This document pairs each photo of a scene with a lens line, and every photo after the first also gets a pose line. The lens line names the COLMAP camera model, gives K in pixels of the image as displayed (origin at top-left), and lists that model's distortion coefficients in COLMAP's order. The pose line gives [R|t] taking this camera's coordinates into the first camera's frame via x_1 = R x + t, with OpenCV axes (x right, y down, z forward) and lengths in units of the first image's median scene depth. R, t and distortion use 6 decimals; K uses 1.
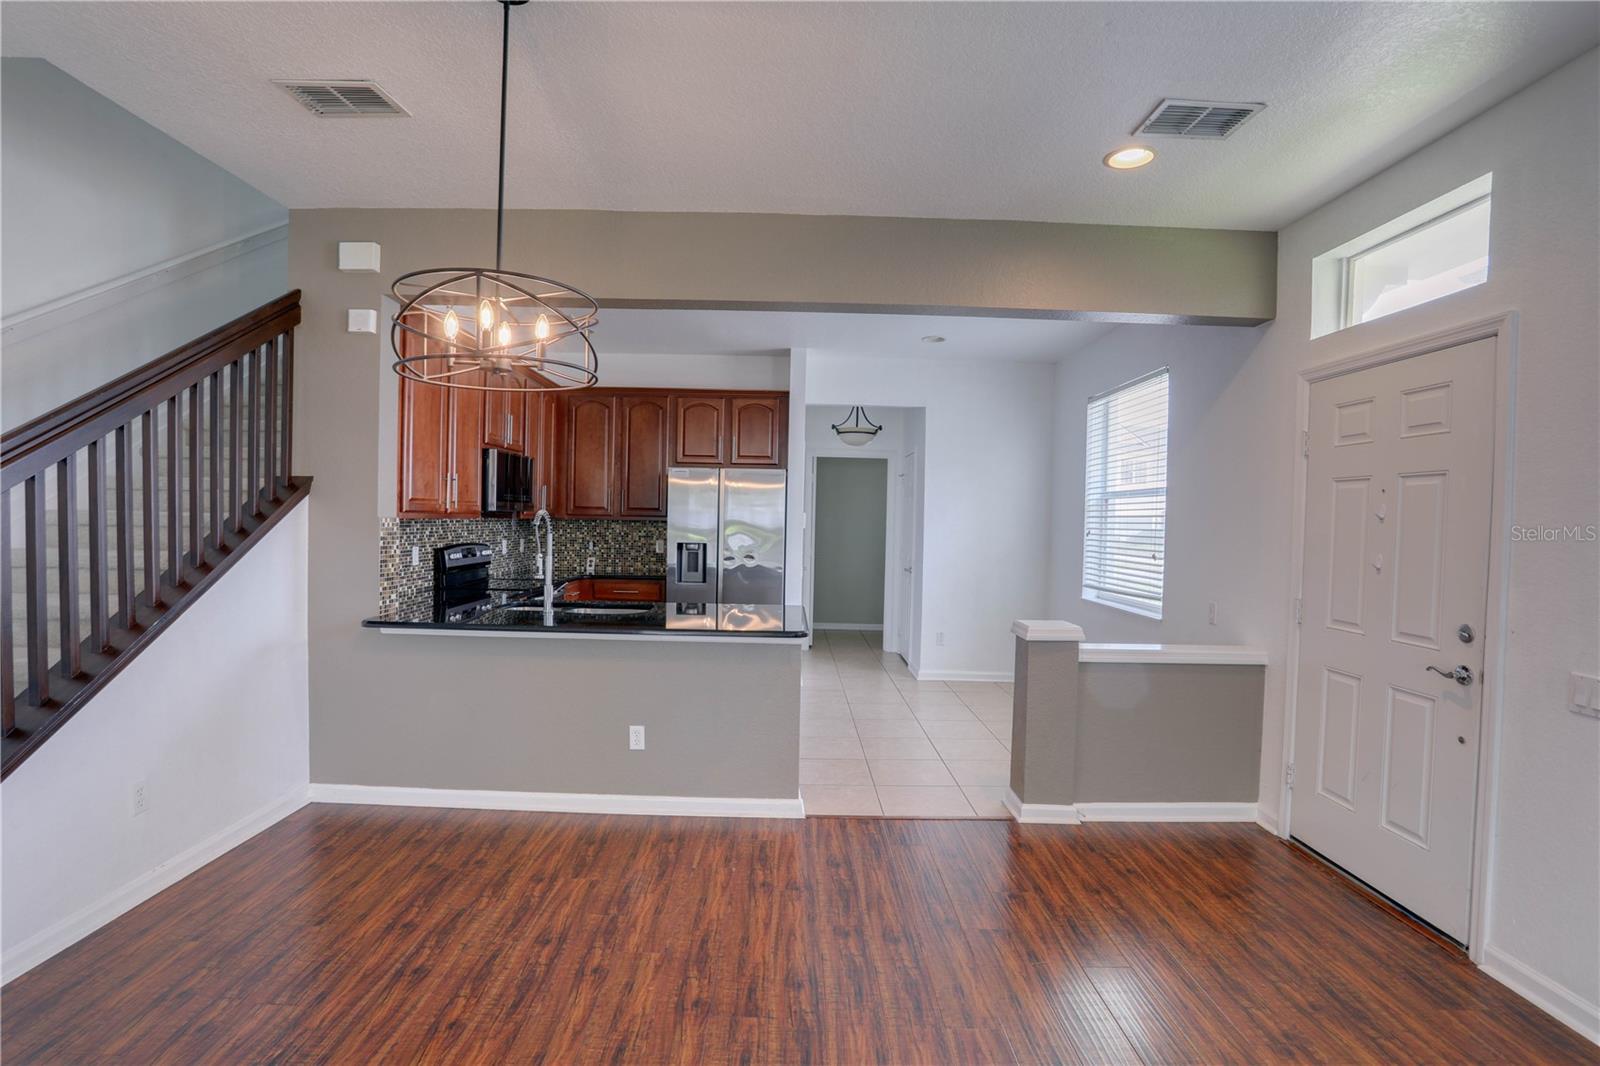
lens RADIAL K [[771.0, 0, 795.7], [0, 771.0, 534.5], [0, 0, 1]] dist [-0.071250, 0.025362]
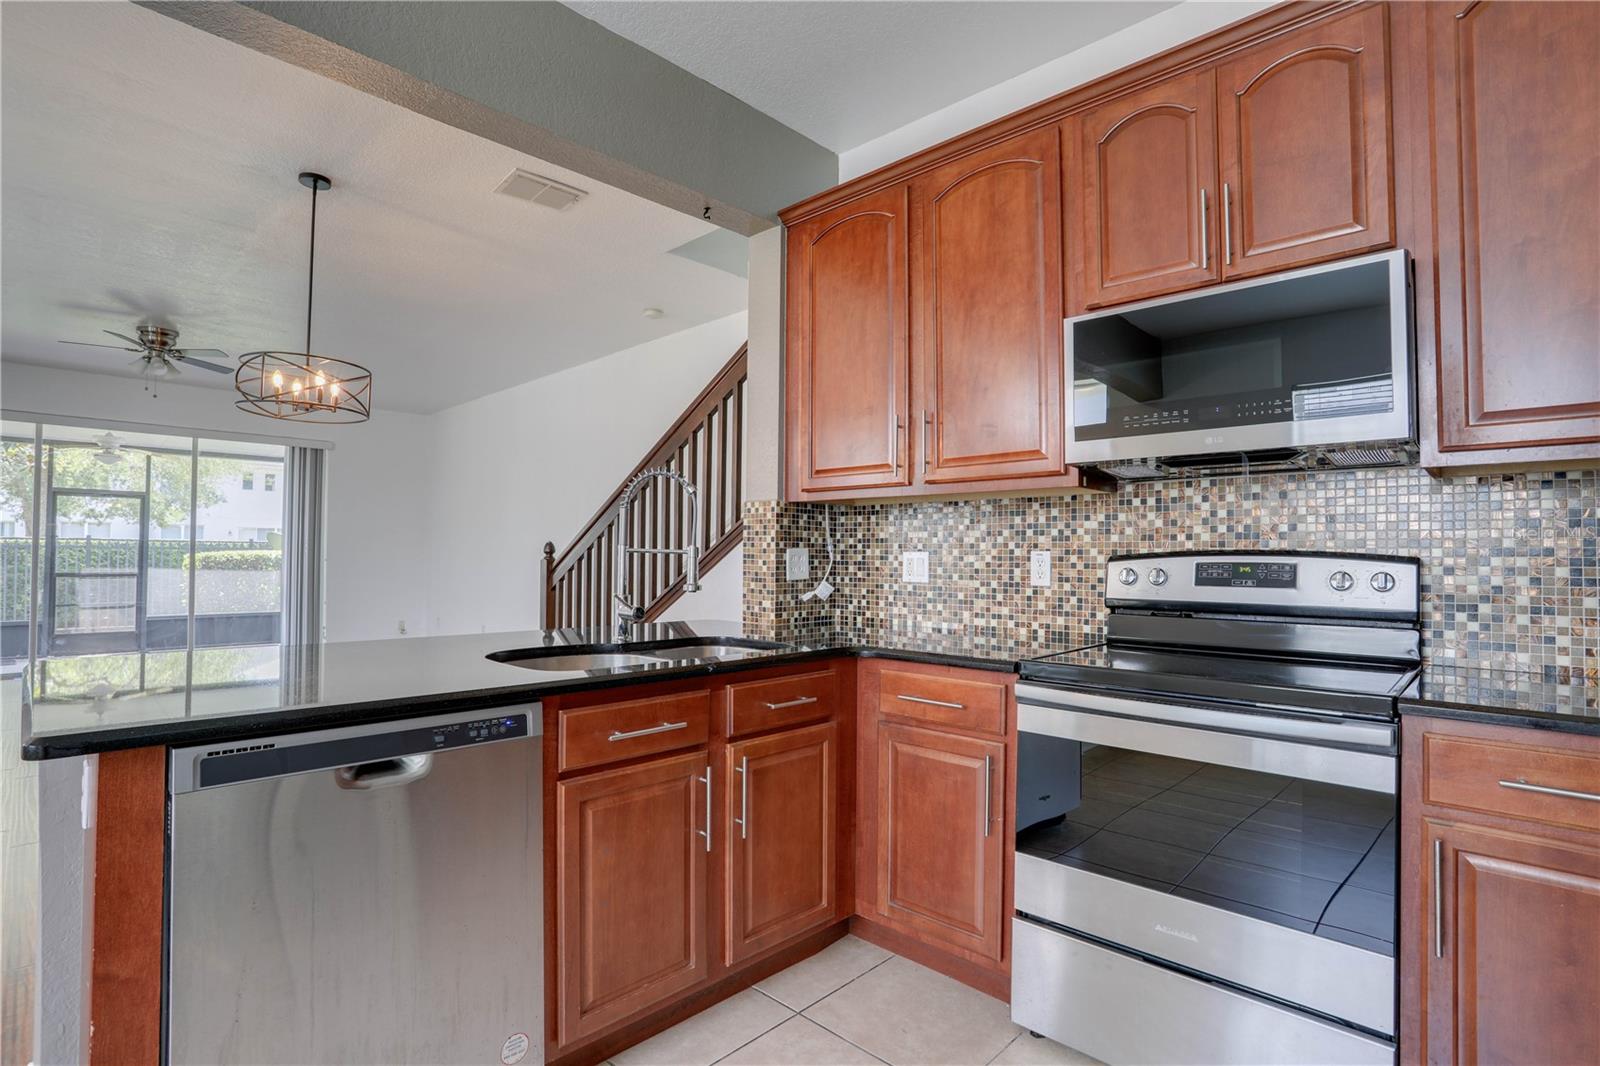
lens RADIAL K [[771.0, 0, 795.7], [0, 771.0, 534.5], [0, 0, 1]] dist [-0.071250, 0.025362]
pose [[-0.693828, -0.042624, -0.718879, 0.009588], [-0.035431, 0.999058, -0.025040, 0.030041], [0.719269, 0.008097, -0.694685, 1.546382]]
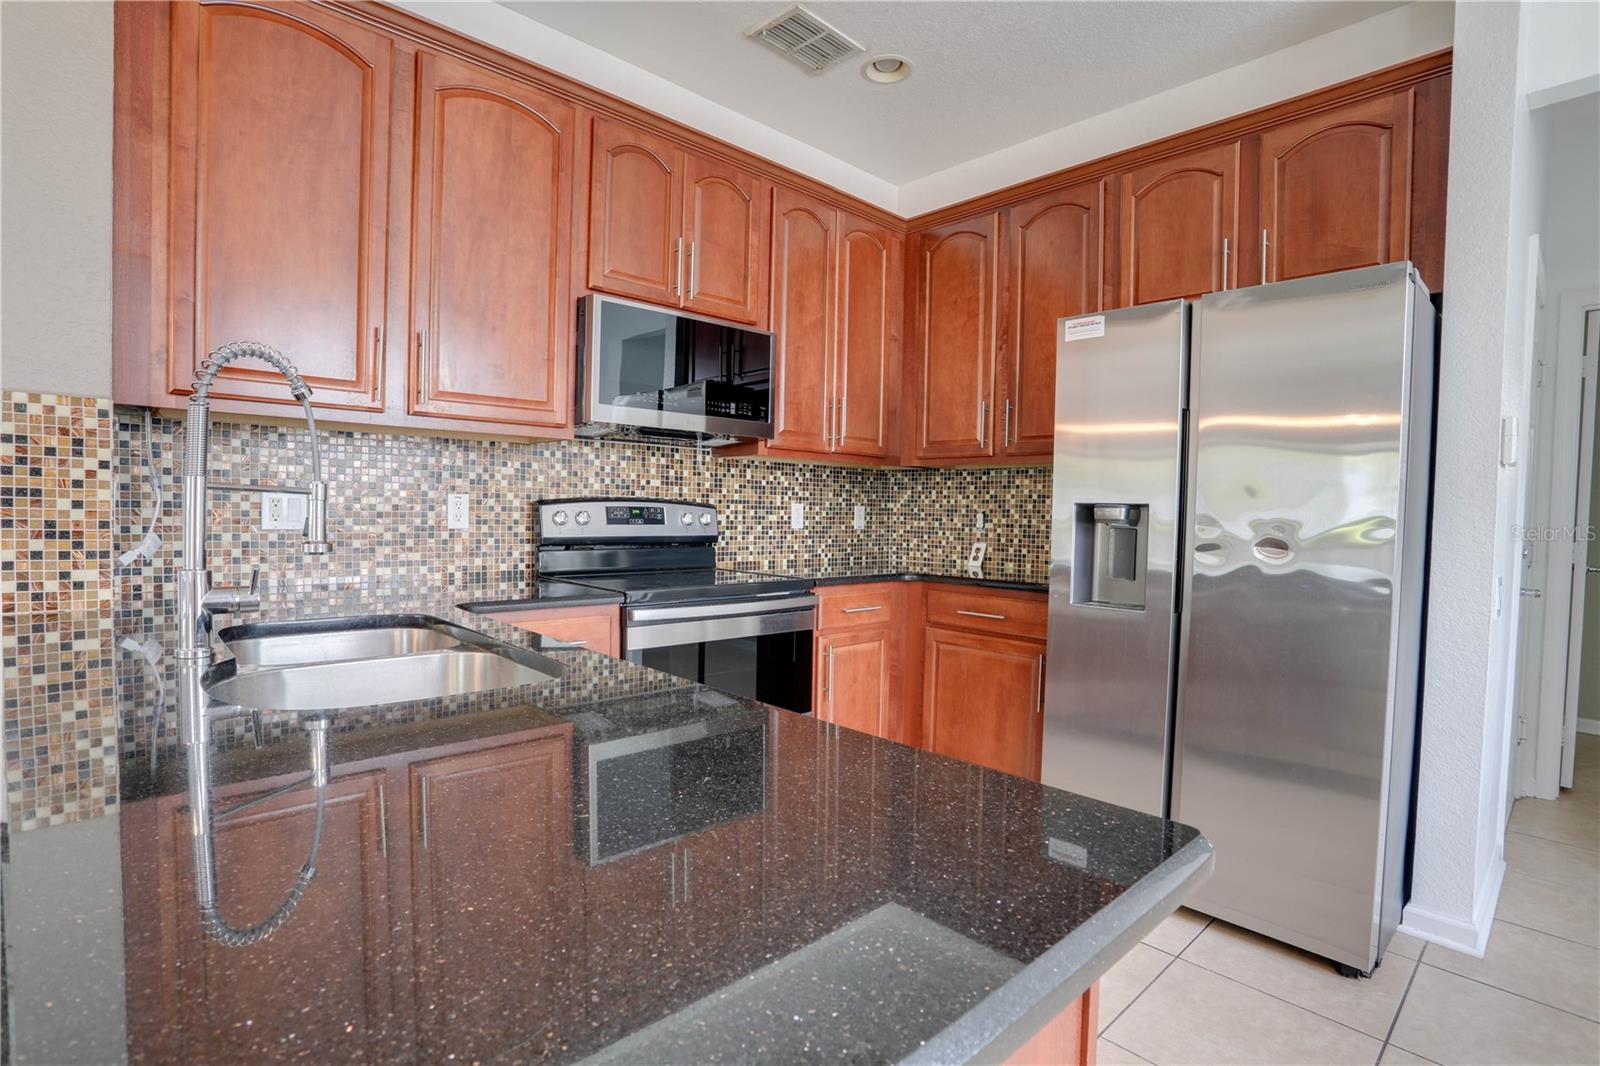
lens RADIAL K [[771.0, 0, 795.7], [0, 771.0, 534.5], [0, 0, 1]] dist [-0.071250, 0.025362]
pose [[0.672492, 0.019202, -0.739855, 0.067173], [-0.024427, 0.999695, 0.003743, 0.045920], [0.739701, 0.015555, 0.672756, 1.008116]]
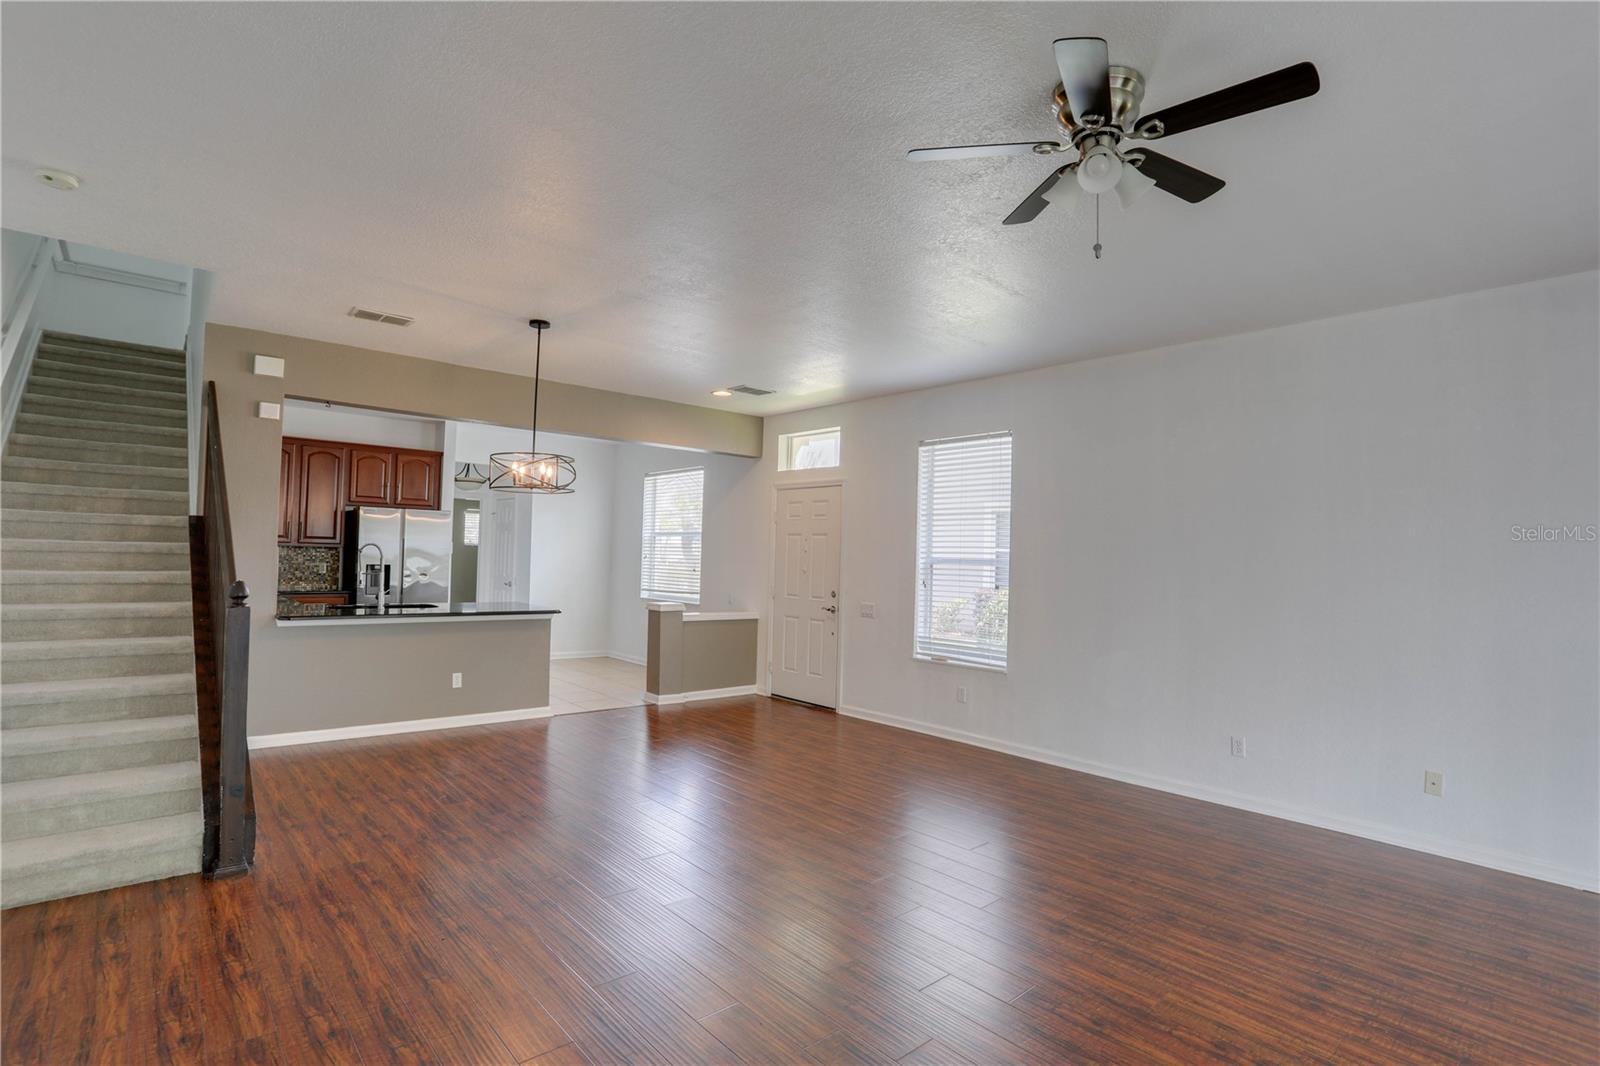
lens RADIAL K [[771.0, 0, 795.7], [0, 771.0, 534.5], [0, 0, 1]] dist [-0.071250, 0.025362]
pose [[0.754520, 0.017939, 0.656032, -0.713829], [0.002541, 0.999539, -0.030255, 0.000183], [-0.656272, 0.024495, 0.754126, -0.707441]]
